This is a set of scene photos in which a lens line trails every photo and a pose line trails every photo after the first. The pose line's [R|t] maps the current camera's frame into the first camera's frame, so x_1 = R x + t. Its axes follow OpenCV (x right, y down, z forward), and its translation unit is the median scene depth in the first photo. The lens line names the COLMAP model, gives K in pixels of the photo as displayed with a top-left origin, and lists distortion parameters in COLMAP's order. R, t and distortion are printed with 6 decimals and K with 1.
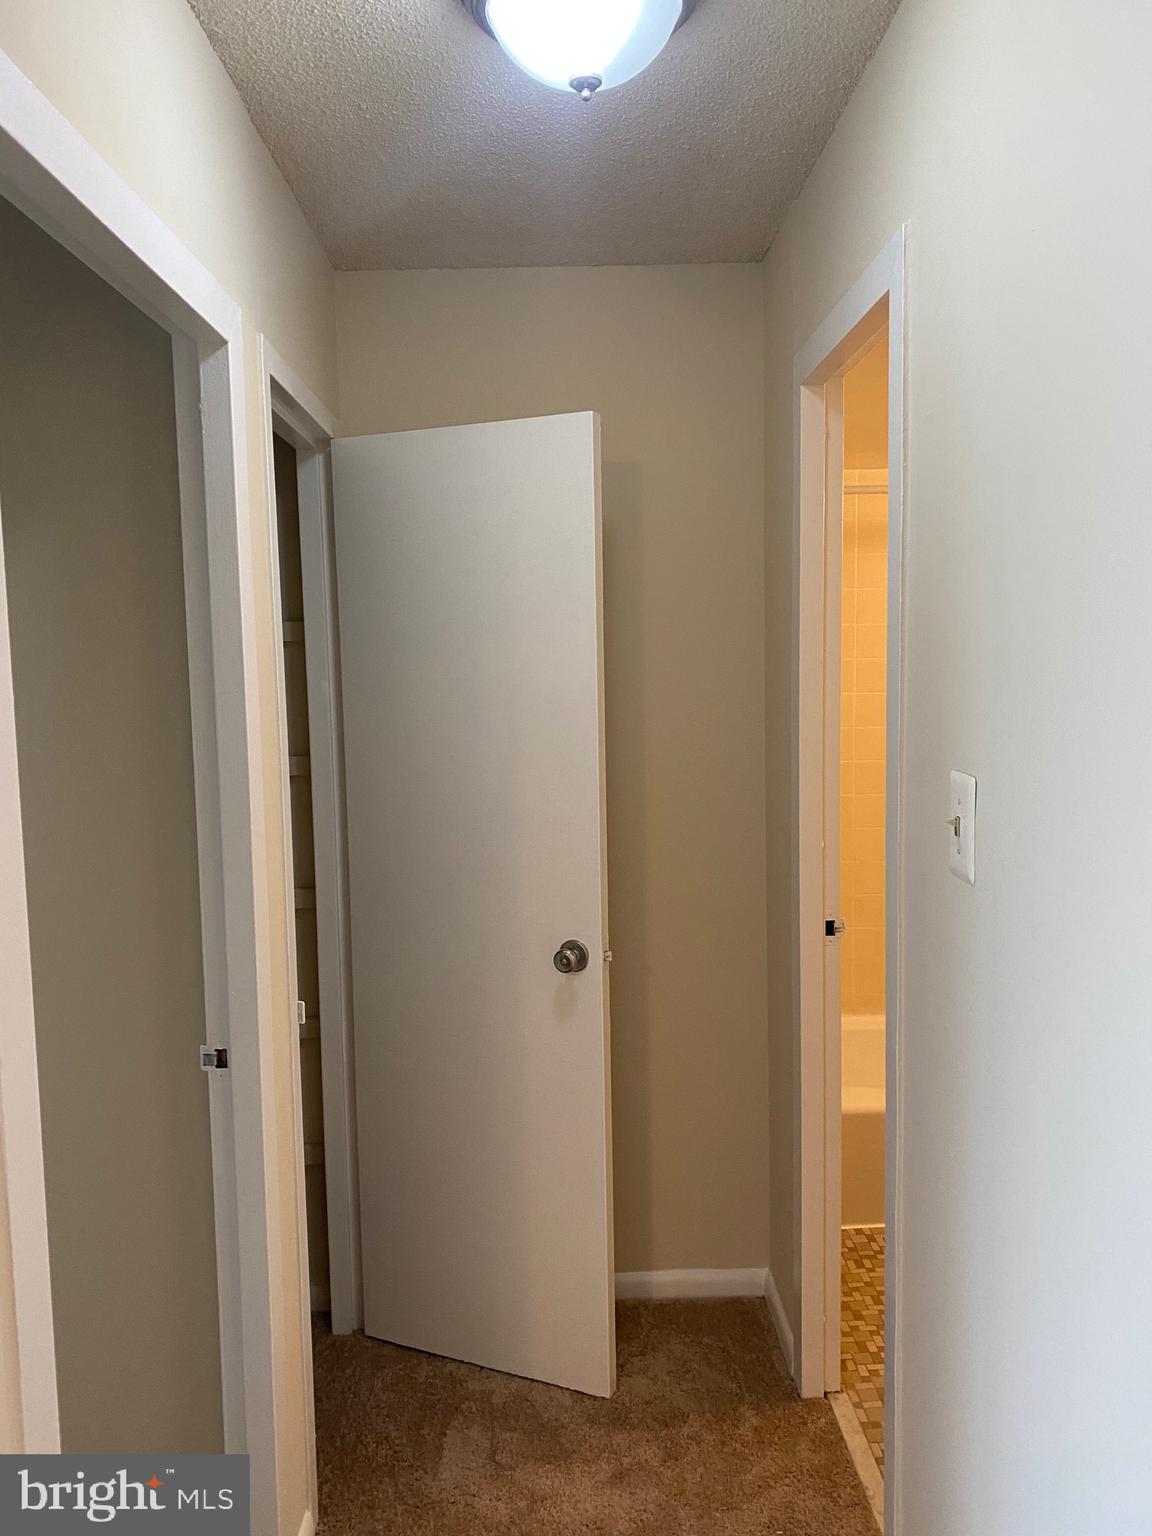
lens RADIAL K [[1132.0, 0, 599.6], [0, 1132.0, 742.3], [0, 0, 1]] dist [0.075289, -0.081286]
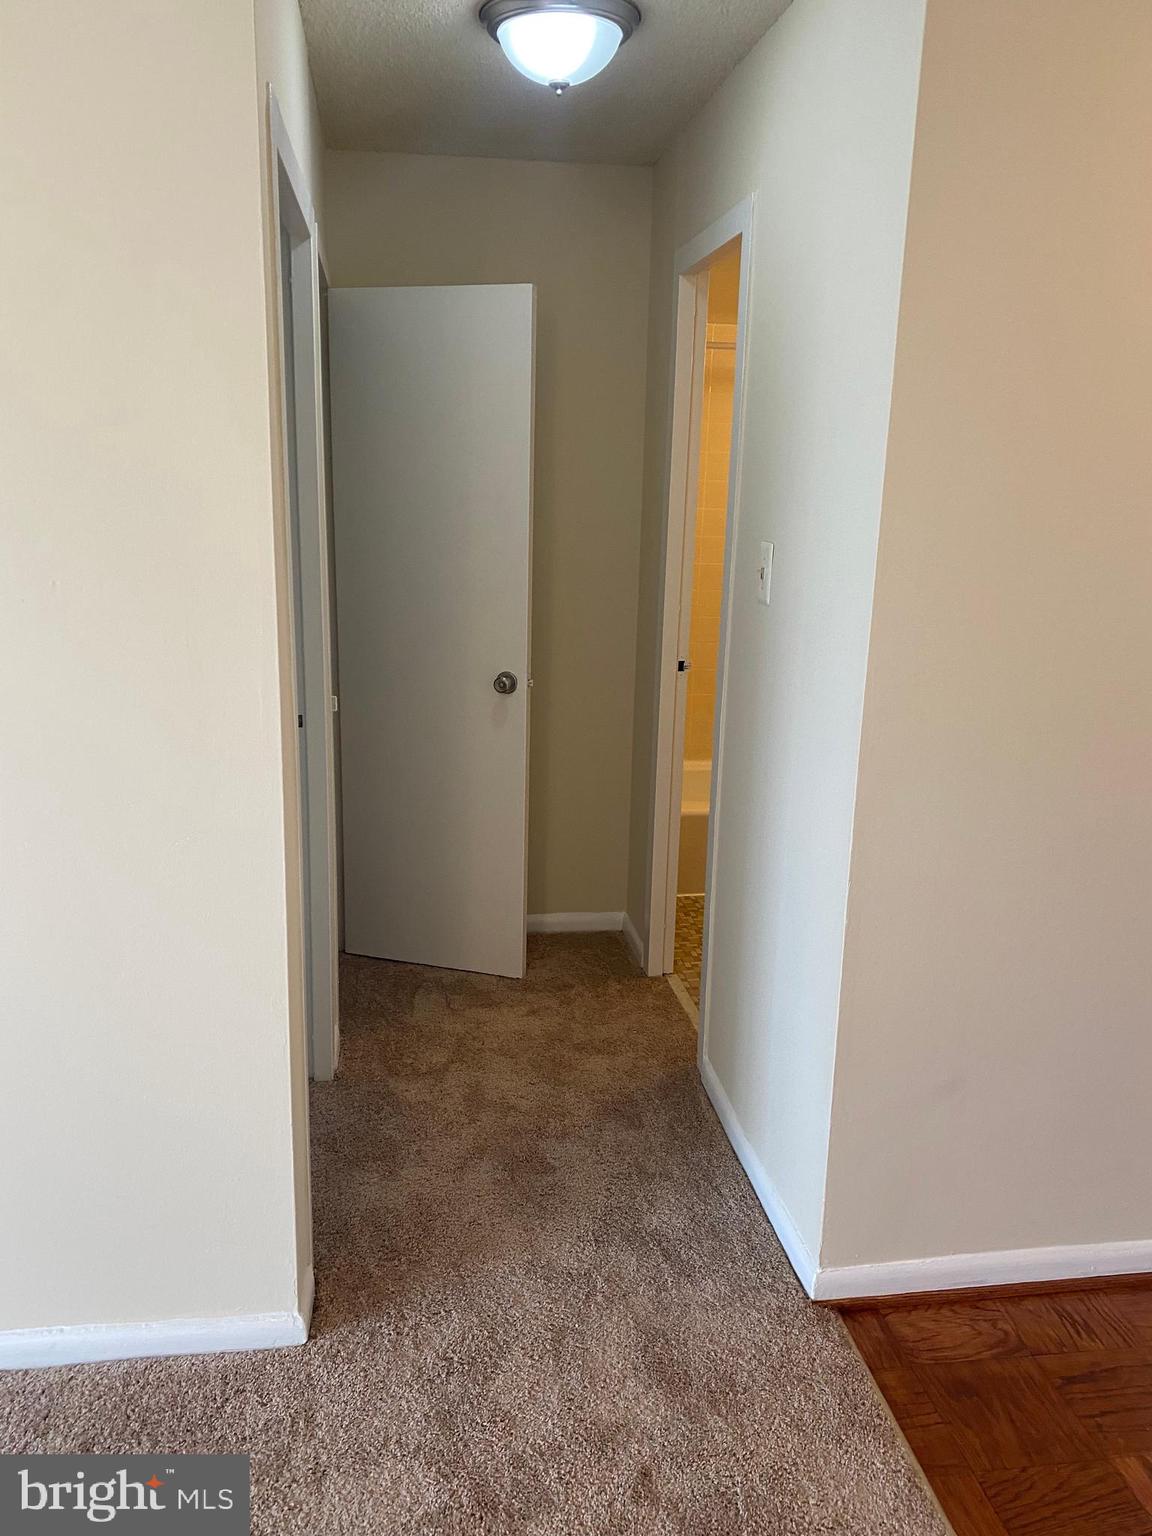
lens RADIAL K [[1136.2, 0, 585.8], [0, 1136.2, 745.9], [0, 0, 1]] dist [0.156581, -0.211628]
pose [[0.991345, 0.010308, 0.130876, -0.107431], [-0.029730, 0.988641, 0.147327, 0.049176], [-0.127870, -0.149943, 0.980391, -0.427518]]
